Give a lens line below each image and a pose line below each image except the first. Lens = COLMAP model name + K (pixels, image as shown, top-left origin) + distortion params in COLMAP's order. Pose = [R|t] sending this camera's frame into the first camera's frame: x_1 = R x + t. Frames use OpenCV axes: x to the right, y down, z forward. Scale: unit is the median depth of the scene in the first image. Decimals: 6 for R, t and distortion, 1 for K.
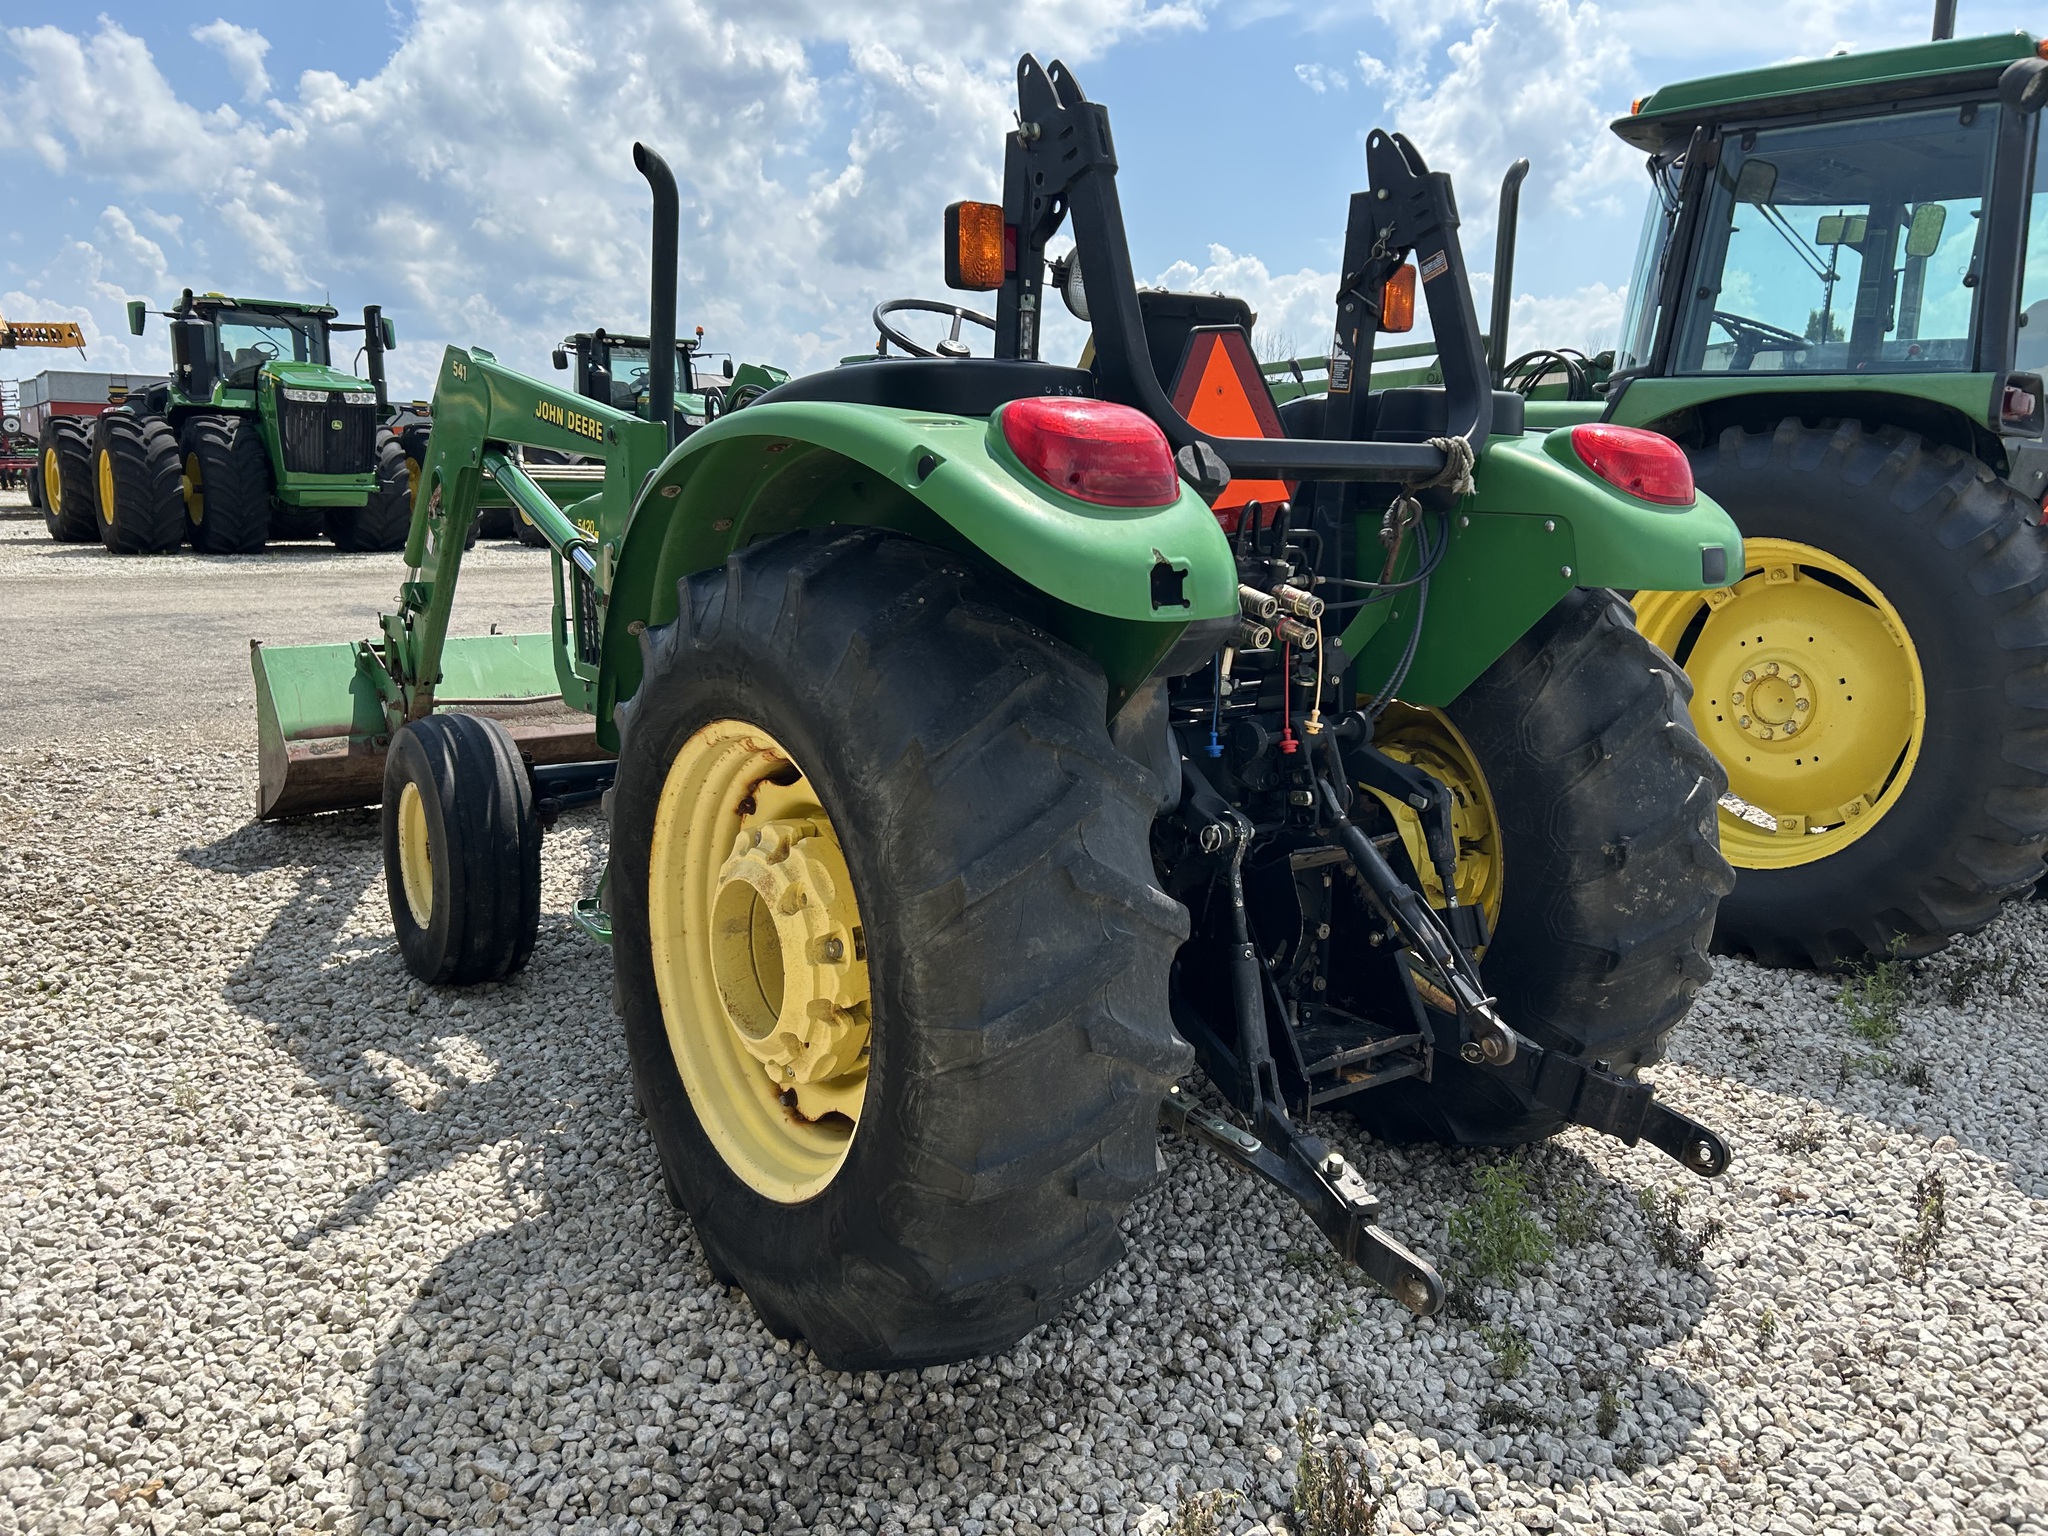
lens RADIAL K [[1573.5, 0, 1011.6], [0, 1573.5, 759.4], [0, 0, 1]] dist [0.033002, -0.031012]
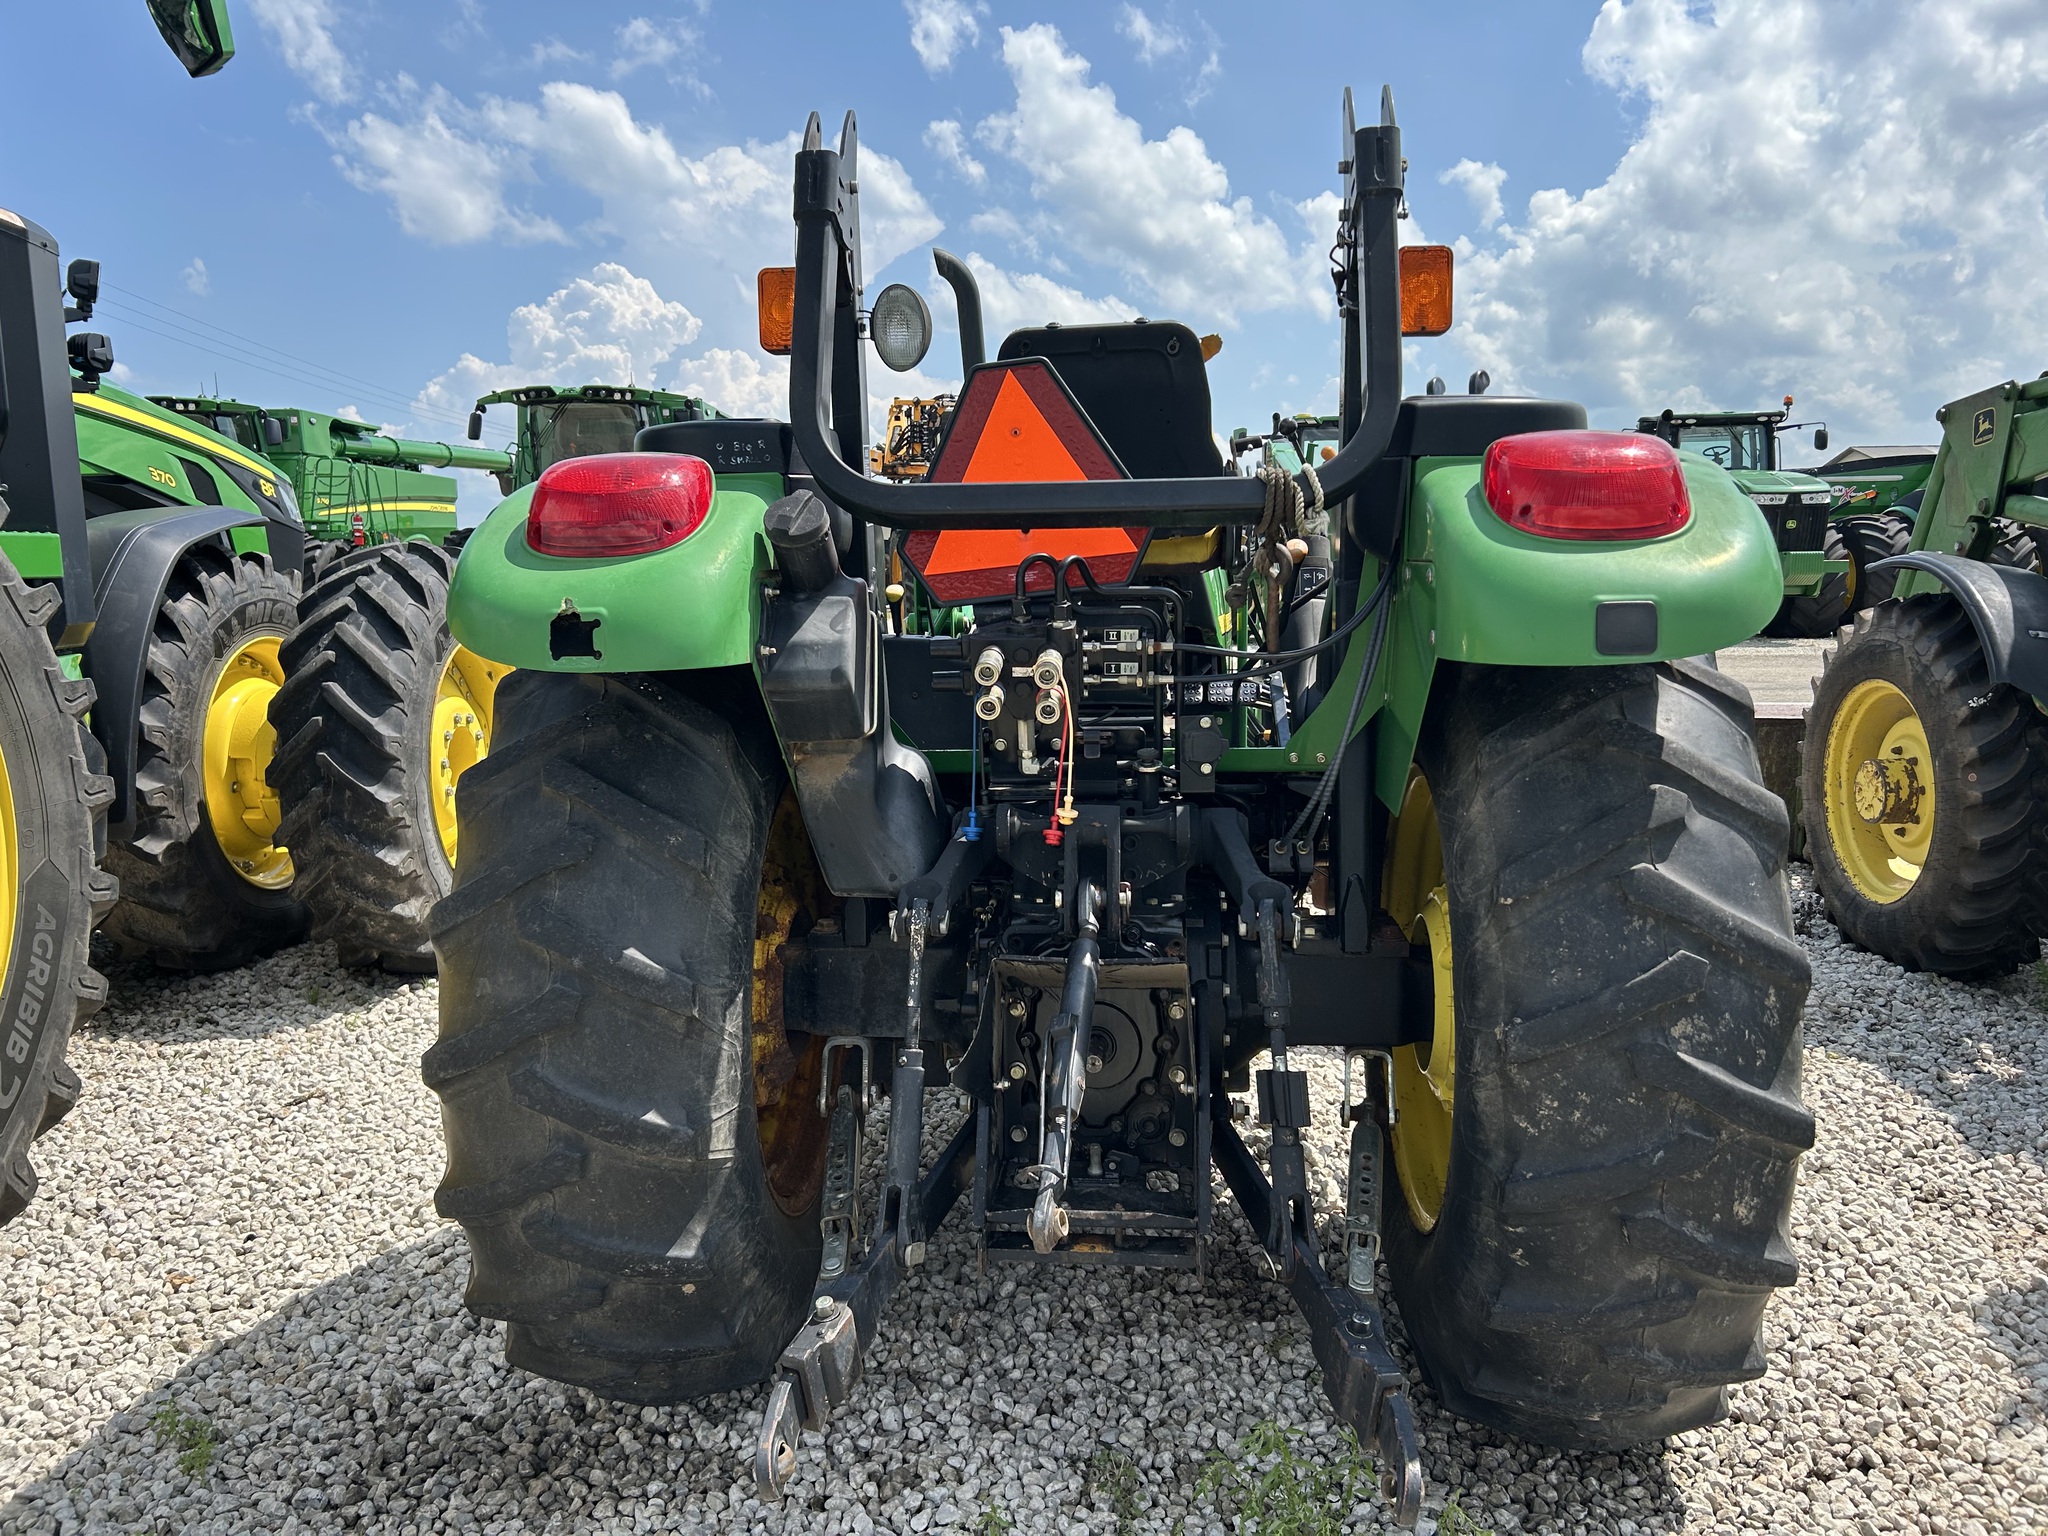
lens RADIAL K [[1625.4, 0, 1024.0], [0, 1625.4, 768.0], [0, 0, 1]] dist [-0.009580, -0.010632]
pose [[0.702017, 0.056790, -0.709893, 0.095738], [-0.099901, 0.994812, -0.019210, -0.003249], [0.705119, 0.084405, 0.704048, 0.043899]]
